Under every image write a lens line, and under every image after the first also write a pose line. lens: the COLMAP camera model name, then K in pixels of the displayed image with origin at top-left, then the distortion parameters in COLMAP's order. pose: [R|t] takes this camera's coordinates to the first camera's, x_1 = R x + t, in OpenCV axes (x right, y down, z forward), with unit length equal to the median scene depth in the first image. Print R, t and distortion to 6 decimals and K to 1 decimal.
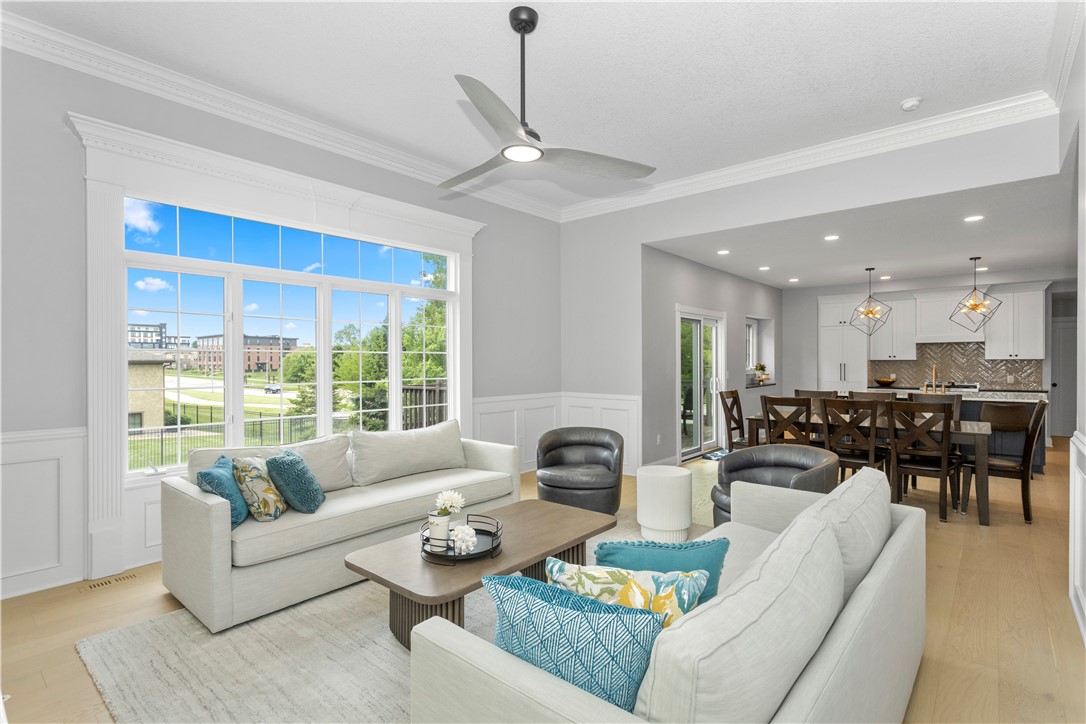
lens RADIAL K [[524.4, 0, 549.2], [0, 524.4, 365.0], [0, 0, 1]] dist [0.006609, 0.001522]
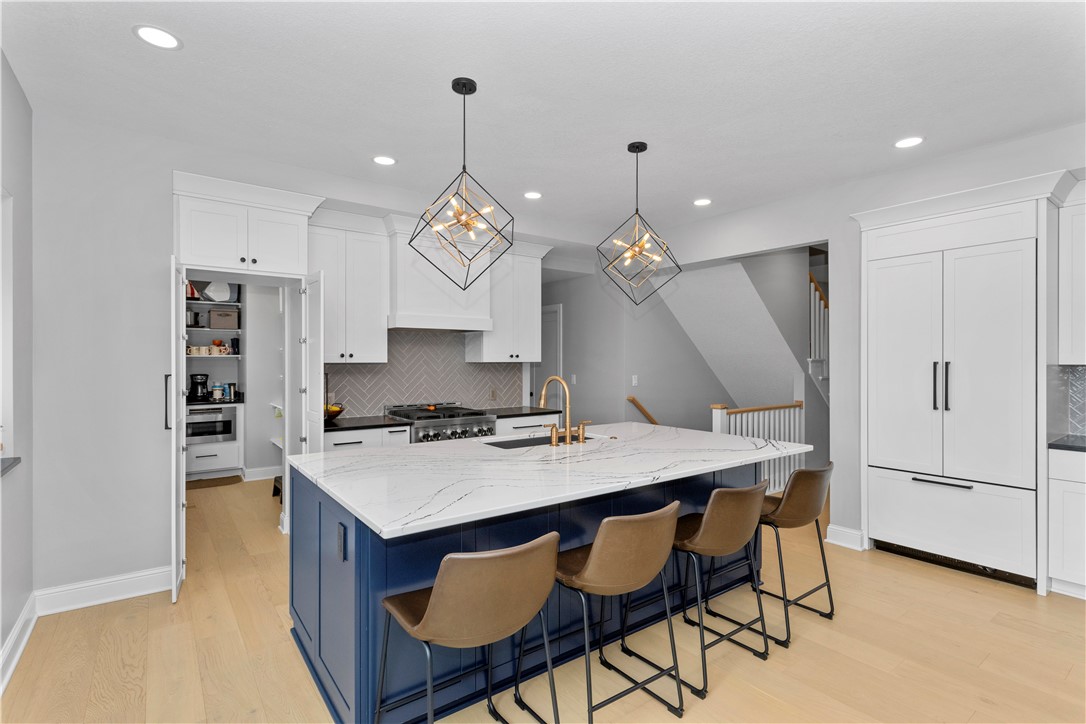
lens RADIAL K [[524.4, 0, 544.3], [0, 524.4, 361.2], [0, 0, 1]] dist [0.006609, 0.001522]
pose [[0.220545, 0.003789, 0.975369, 0.256984], [0.006823, 0.999962, -0.005427, -0.007524], [-0.975353, 0.007852, 0.220511, 0.749689]]
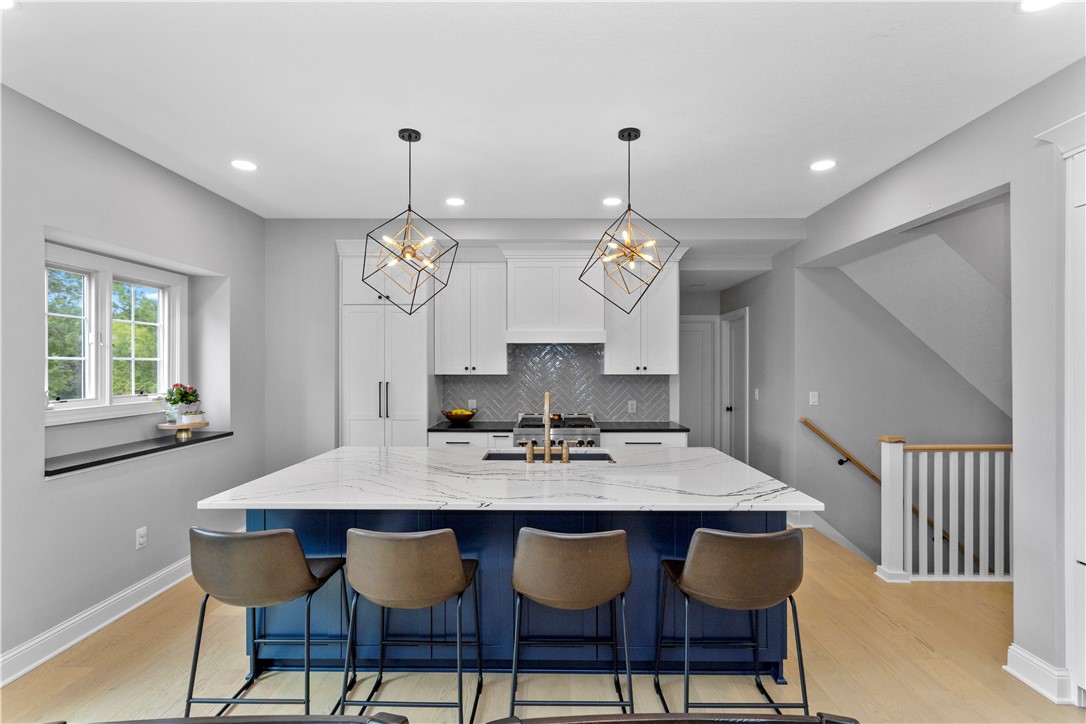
lens RADIAL K [[524.4, 0, 545.4], [0, 524.4, 368.4], [0, 0, 1]] dist [0.006609, 0.001522]
pose [[0.768488, 0.002300, 0.639860, 0.378877], [0.001226, 0.999986, -0.005067, -0.013439], [-0.639863, 0.004678, 0.768474, 0.555731]]
